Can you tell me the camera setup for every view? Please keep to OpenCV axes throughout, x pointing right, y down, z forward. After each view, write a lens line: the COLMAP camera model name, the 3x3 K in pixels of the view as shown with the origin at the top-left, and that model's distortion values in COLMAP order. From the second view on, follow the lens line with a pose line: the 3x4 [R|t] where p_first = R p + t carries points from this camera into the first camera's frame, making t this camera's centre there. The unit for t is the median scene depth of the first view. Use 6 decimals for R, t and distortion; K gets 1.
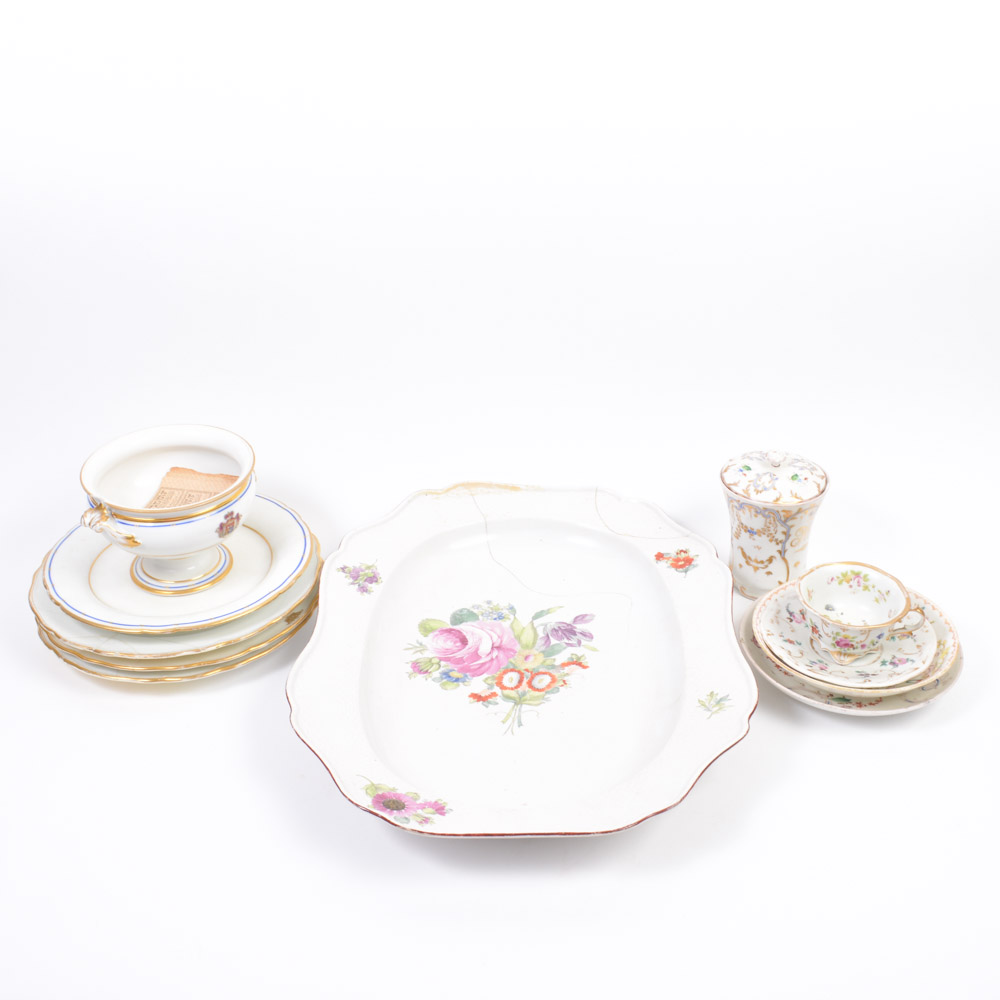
lens RADIAL K [[1362.7, 0, 502.5], [0, 1362.7, 499.5], [0, 0, 1]] dist [0.062714, 0.000000]
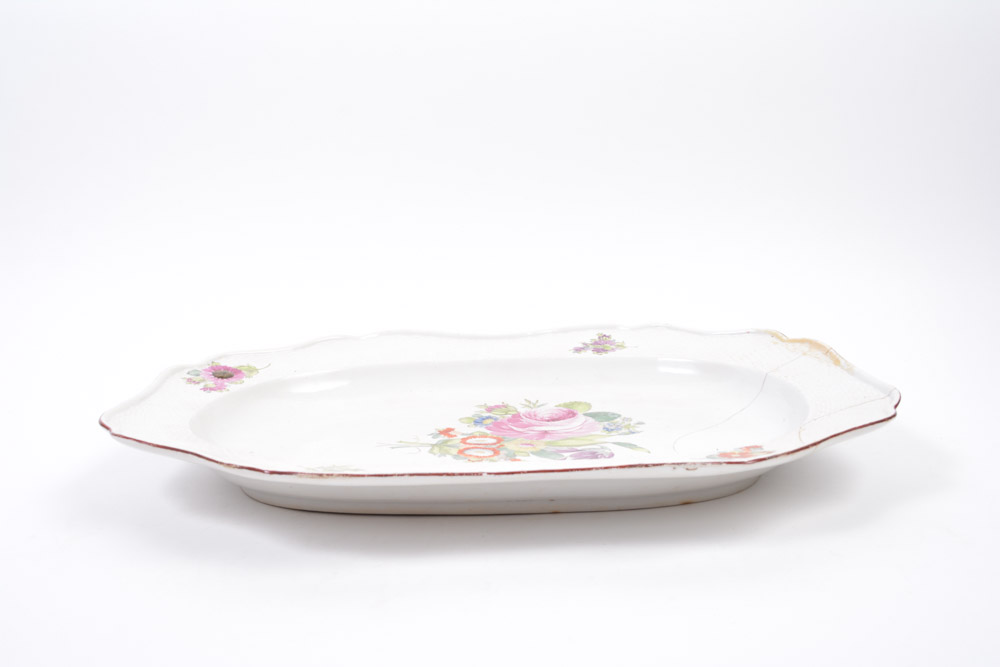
lens RADIAL K [[933.2, 0, 501.1], [0, 933.2, 331.6], [0, 0, 1]] dist [-0.031125, 0.000000]
pose [[0.069938, 0.192563, -0.978789, 0.524025], [-0.464359, 0.874687, 0.138902, -0.008753], [0.882881, 0.444795, 0.150592, 0.862739]]
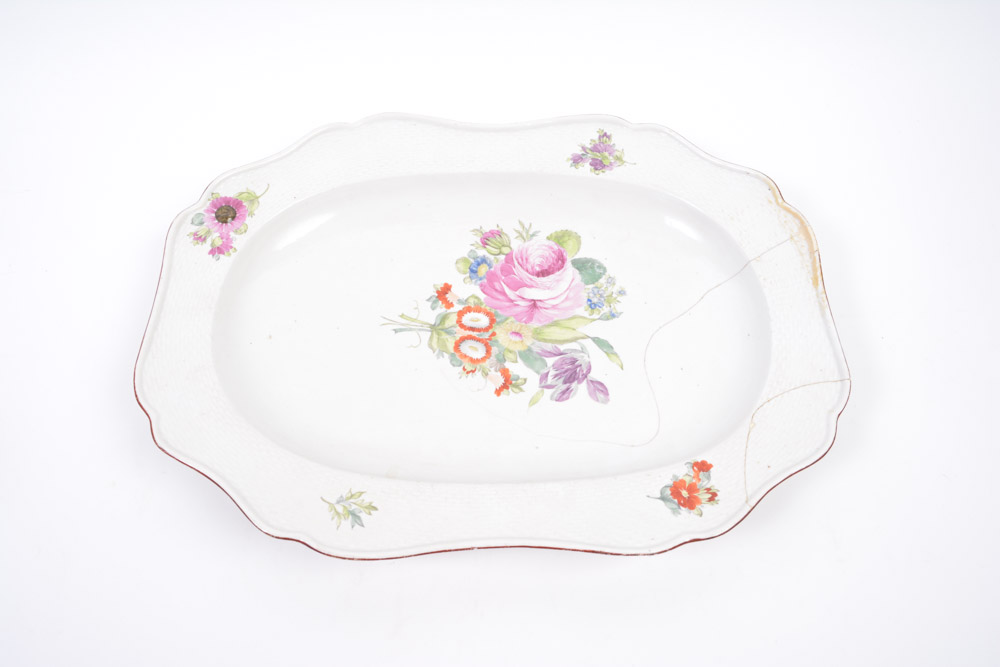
lens RADIAL K [[782.9, 0, 498.6], [0, 782.9, 327.4], [0, 0, 1]] dist [-0.059441, -0.002368]
pose [[0.049633, 0.861999, -0.504474, 0.264640], [-0.498745, 0.459004, 0.735234, -0.248193], [0.865326, 0.215112, 0.452700, 0.748289]]
